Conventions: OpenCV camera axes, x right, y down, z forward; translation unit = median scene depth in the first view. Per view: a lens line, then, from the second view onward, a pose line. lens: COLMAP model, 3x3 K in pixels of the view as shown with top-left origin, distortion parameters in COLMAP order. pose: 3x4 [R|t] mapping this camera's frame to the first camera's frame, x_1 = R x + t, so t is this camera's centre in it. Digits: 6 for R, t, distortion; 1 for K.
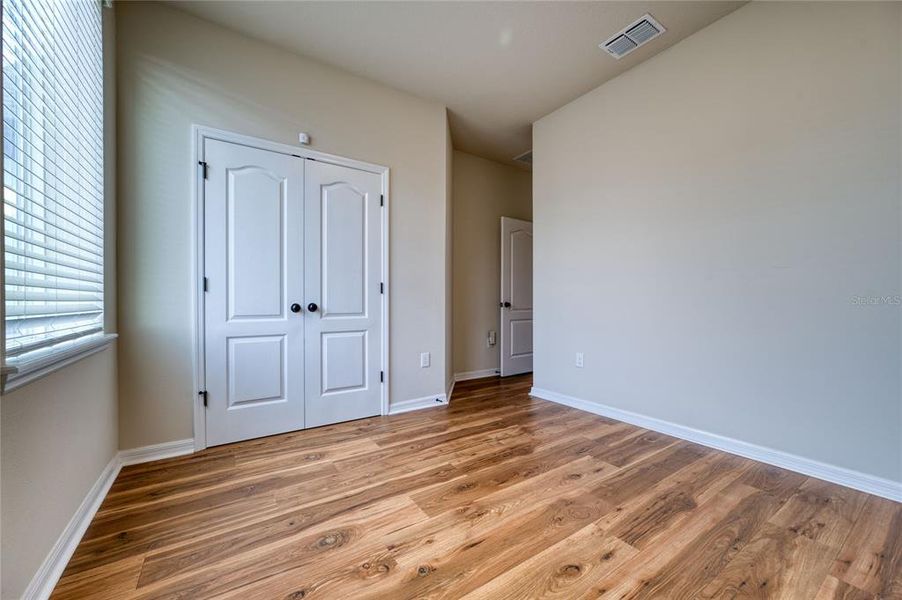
lens RADIAL K [[350.8, 0, 450.2], [0, 350.8, 300.7], [0, 0, 1]] dist [-0.007500, 0.002103]
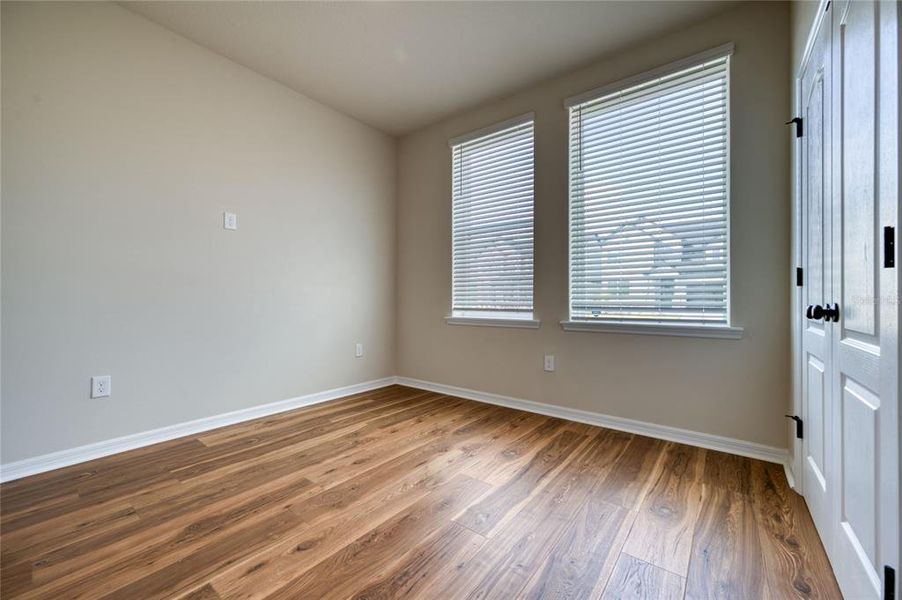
lens RADIAL K [[350.8, 0, 449.3], [0, 350.8, 300.9], [0, 0, 1]] dist [-0.007500, 0.002103]
pose [[-0.949328, 0.000539, -0.314286, 0.366508], [0.000386, 1.000000, 0.000548, 0.007442], [0.314286, 0.000399, -0.949328, 2.142321]]
